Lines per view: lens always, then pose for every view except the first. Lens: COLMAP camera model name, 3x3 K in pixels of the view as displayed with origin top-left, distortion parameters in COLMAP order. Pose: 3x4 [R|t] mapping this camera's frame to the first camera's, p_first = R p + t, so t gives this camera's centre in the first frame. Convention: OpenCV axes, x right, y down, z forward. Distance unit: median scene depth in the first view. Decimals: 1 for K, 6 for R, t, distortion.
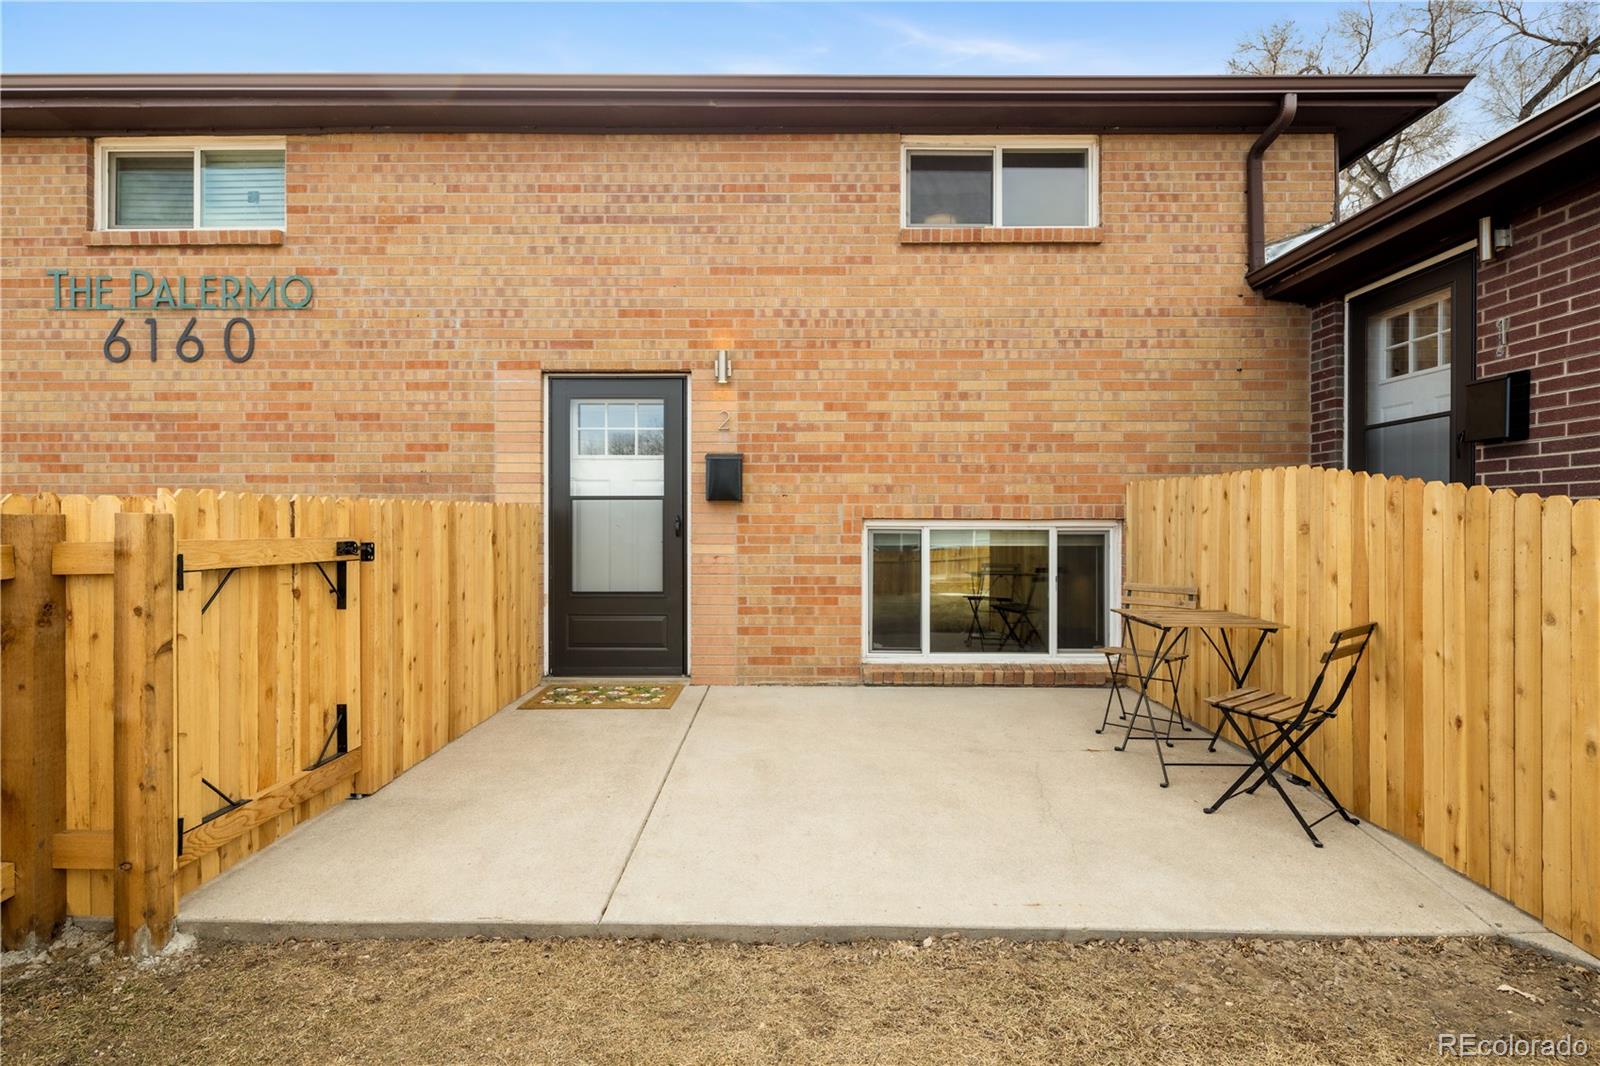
lens RADIAL K [[781.9, 0, 796.5], [0, 781.9, 527.4], [0, 0, 1]] dist [0.007980, -0.005972]
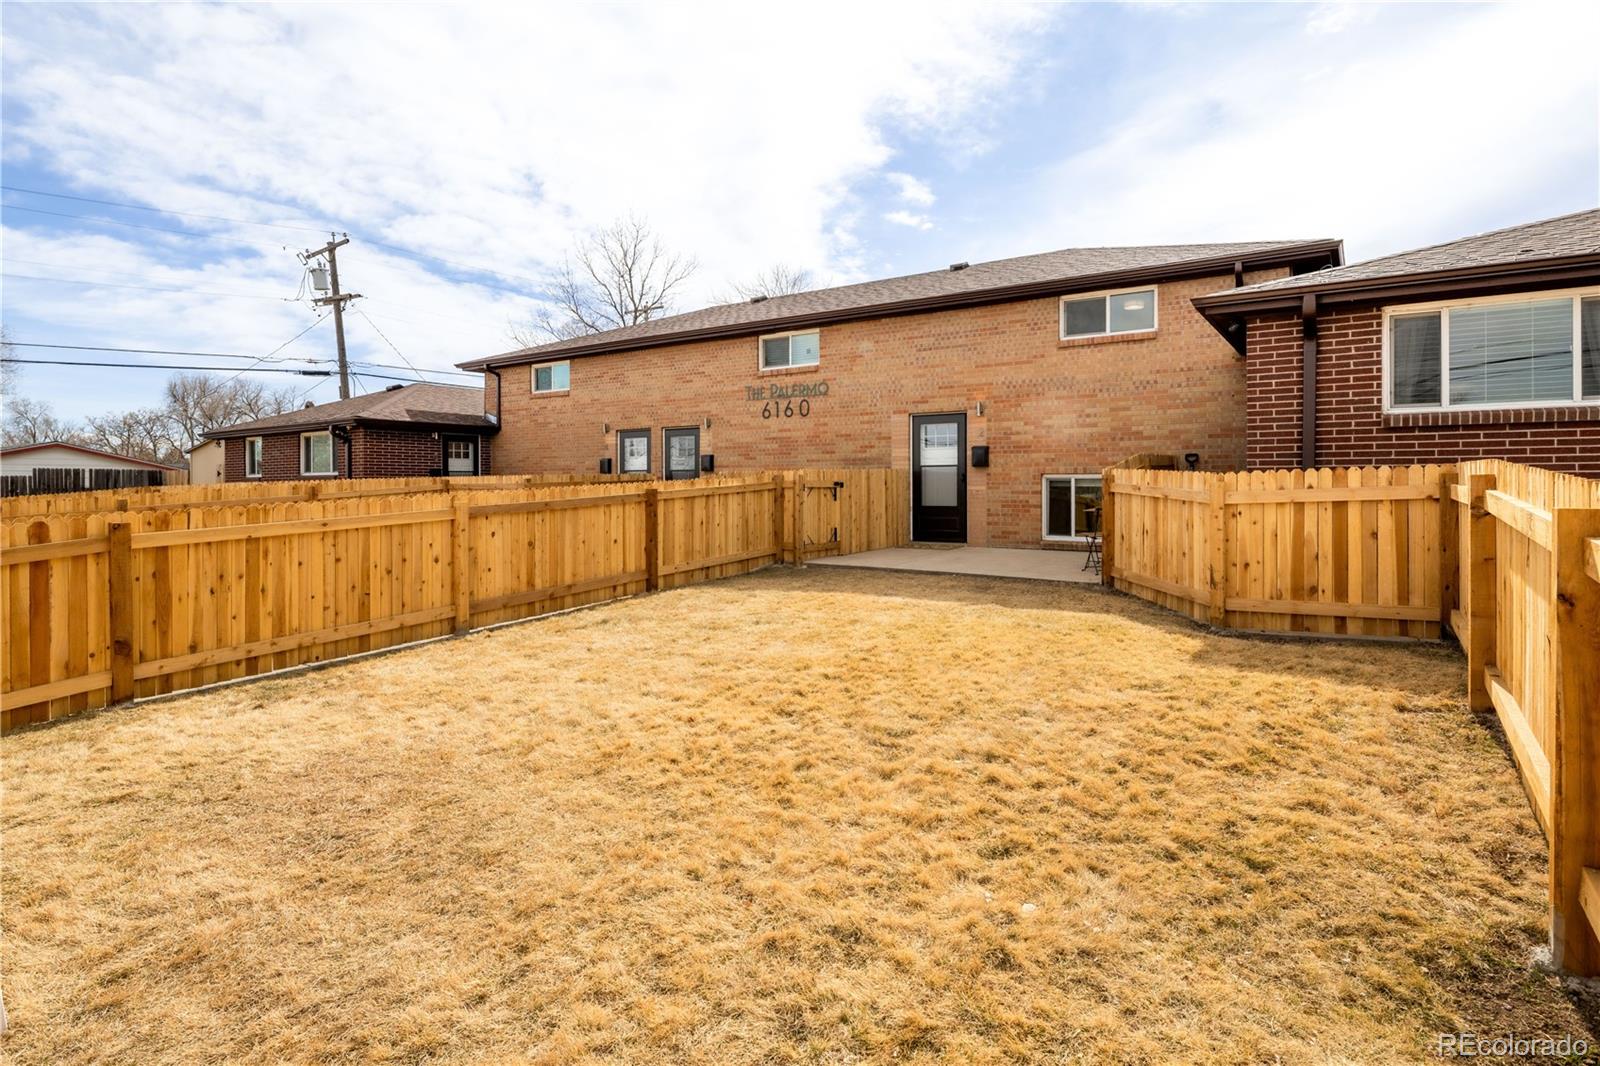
lens RADIAL K [[821.3, 0, 793.6], [0, 821.3, 494.6], [0, 0, 1]] dist [-0.002545, -0.000705]
pose [[0.828408, 0.003740, -0.560112, 0.800183], [0.002933, 0.999935, 0.011014, 0.020147], [0.560117, -0.010768, 0.828343, -1.300666]]
